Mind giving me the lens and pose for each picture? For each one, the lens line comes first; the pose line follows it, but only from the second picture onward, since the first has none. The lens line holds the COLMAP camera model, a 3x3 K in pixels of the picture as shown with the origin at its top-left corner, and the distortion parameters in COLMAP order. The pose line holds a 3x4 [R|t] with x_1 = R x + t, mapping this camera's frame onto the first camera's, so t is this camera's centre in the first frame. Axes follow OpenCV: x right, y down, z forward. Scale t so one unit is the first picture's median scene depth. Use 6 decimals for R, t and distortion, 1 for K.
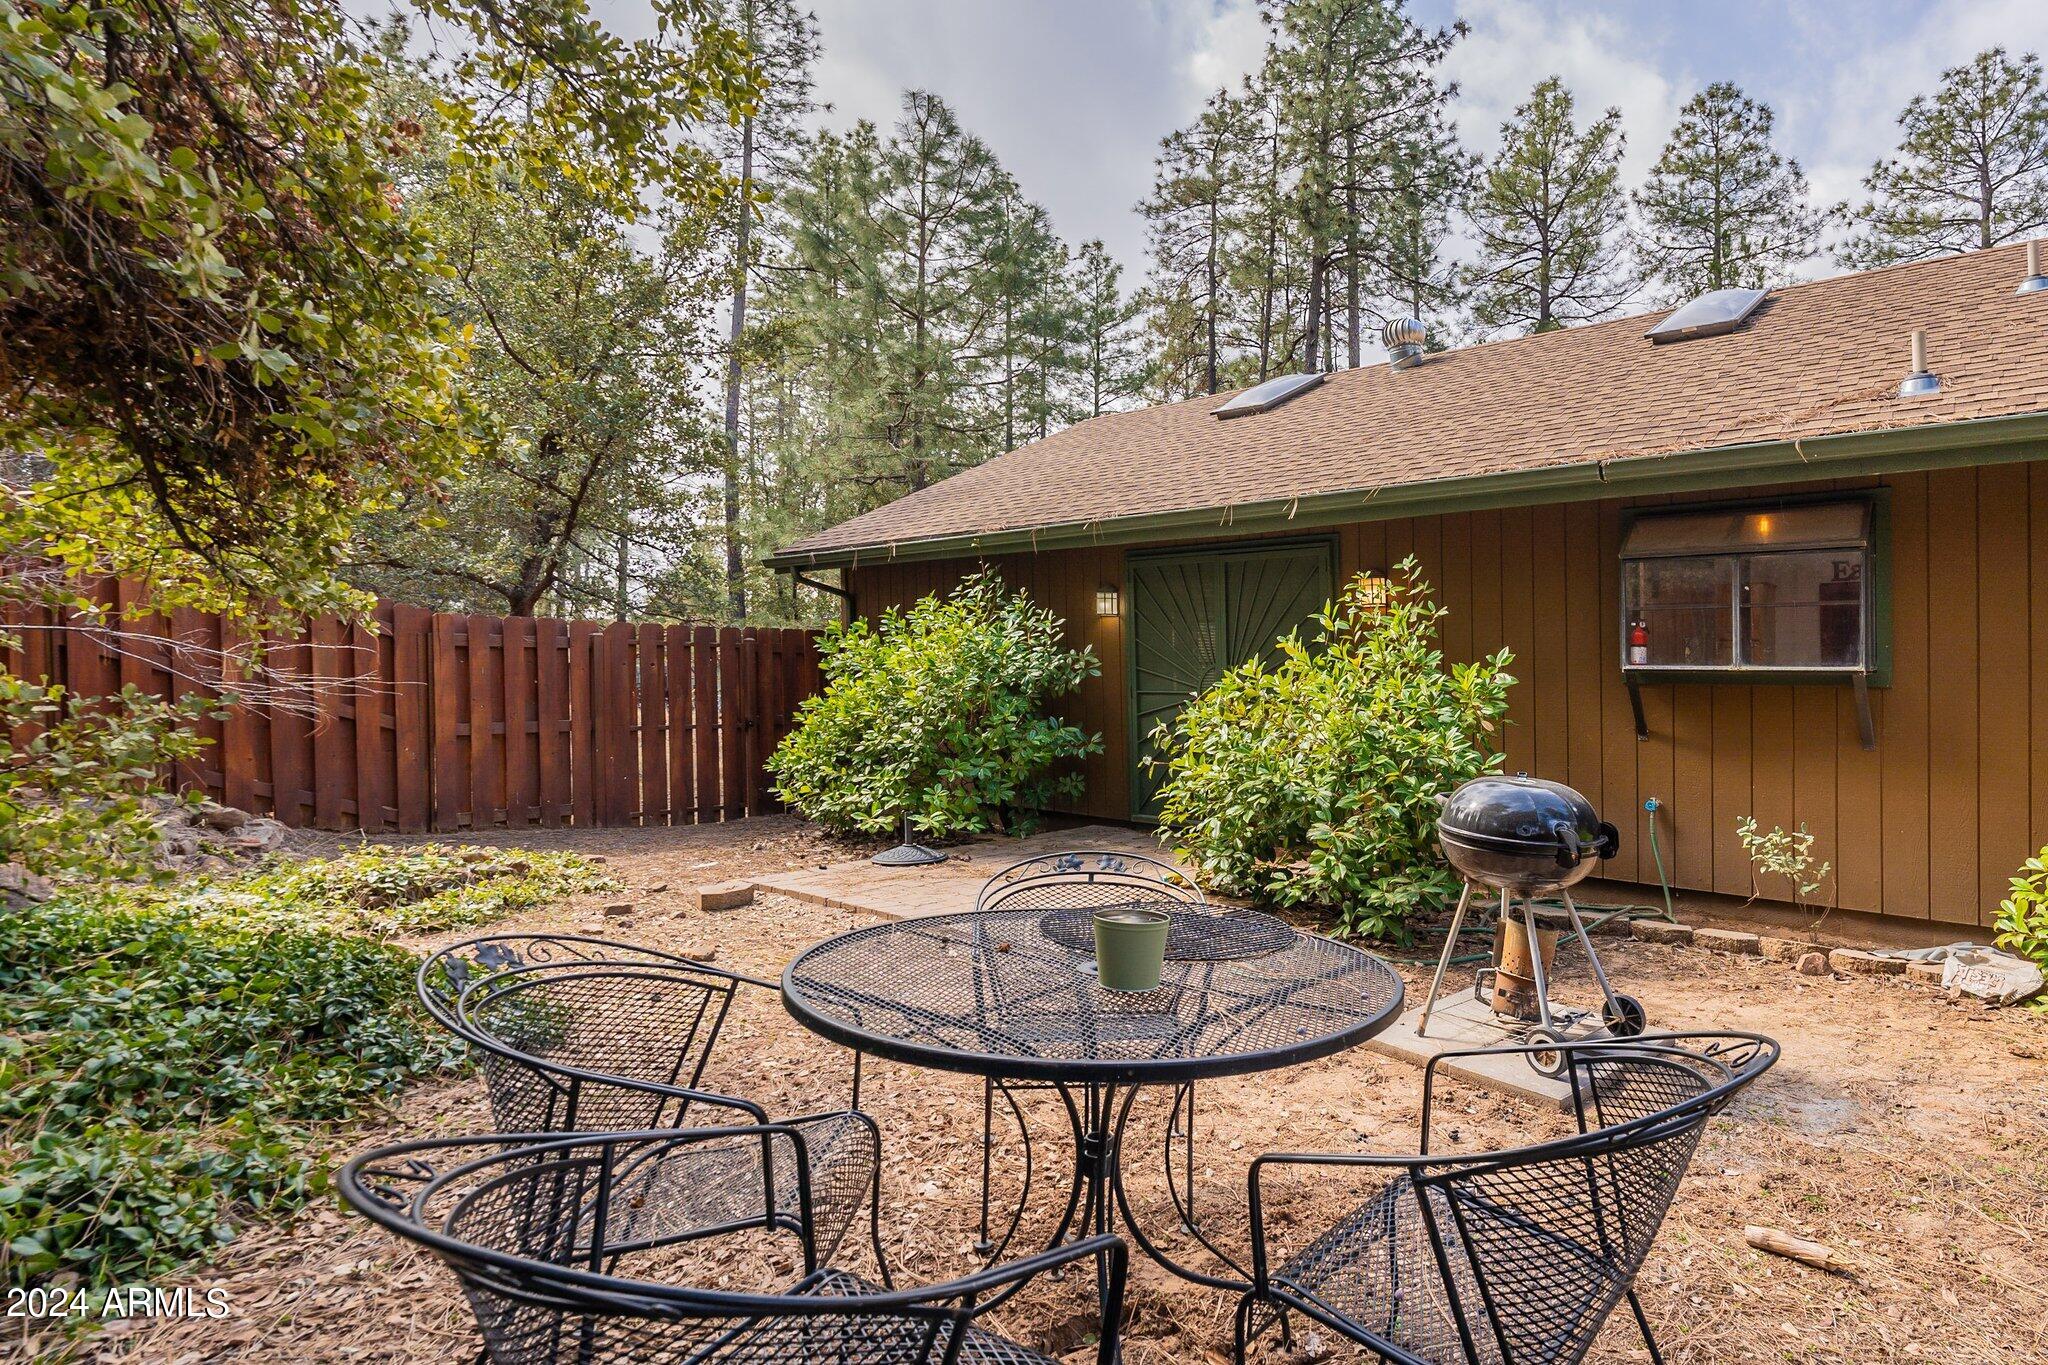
lens RADIAL K [[1007.6, 0, 1024.0], [0, 1007.6, 682.5], [0, 0, 1]] dist [0.001739, 0.000189]
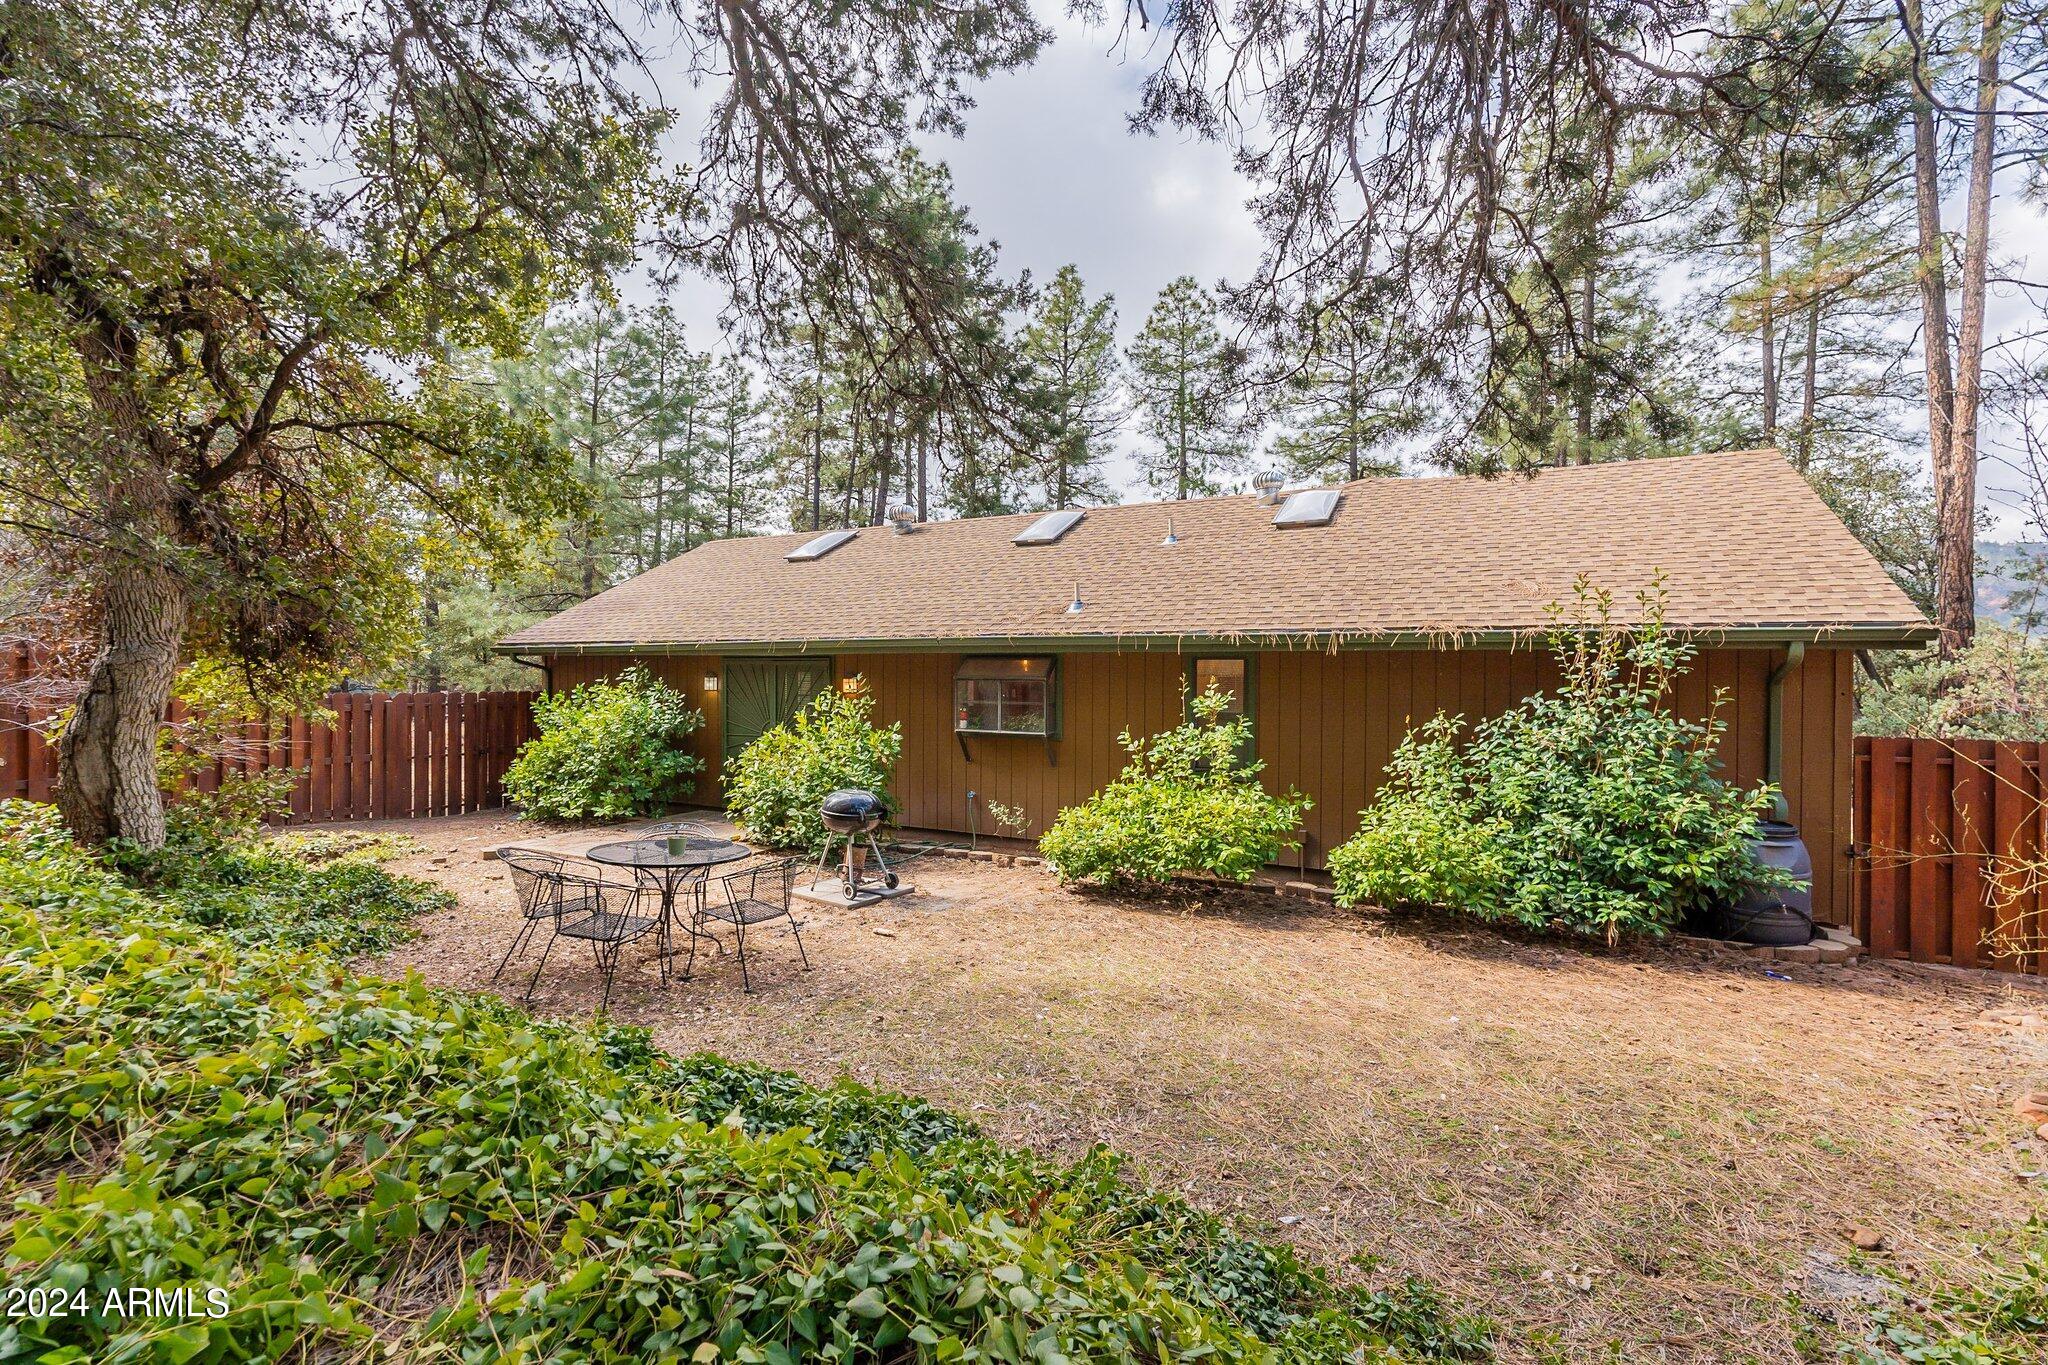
lens RADIAL K [[934.7, 0, 945.5], [0, 934.7, 658.4], [0, 0, 1]] dist [0.000563, 0.000037]
pose [[0.959762, 0.021374, 0.279999, 0.020177], [-0.017574, 0.999716, -0.016077, -0.116386], [-0.280263, 0.010510, 0.959866, -0.764937]]
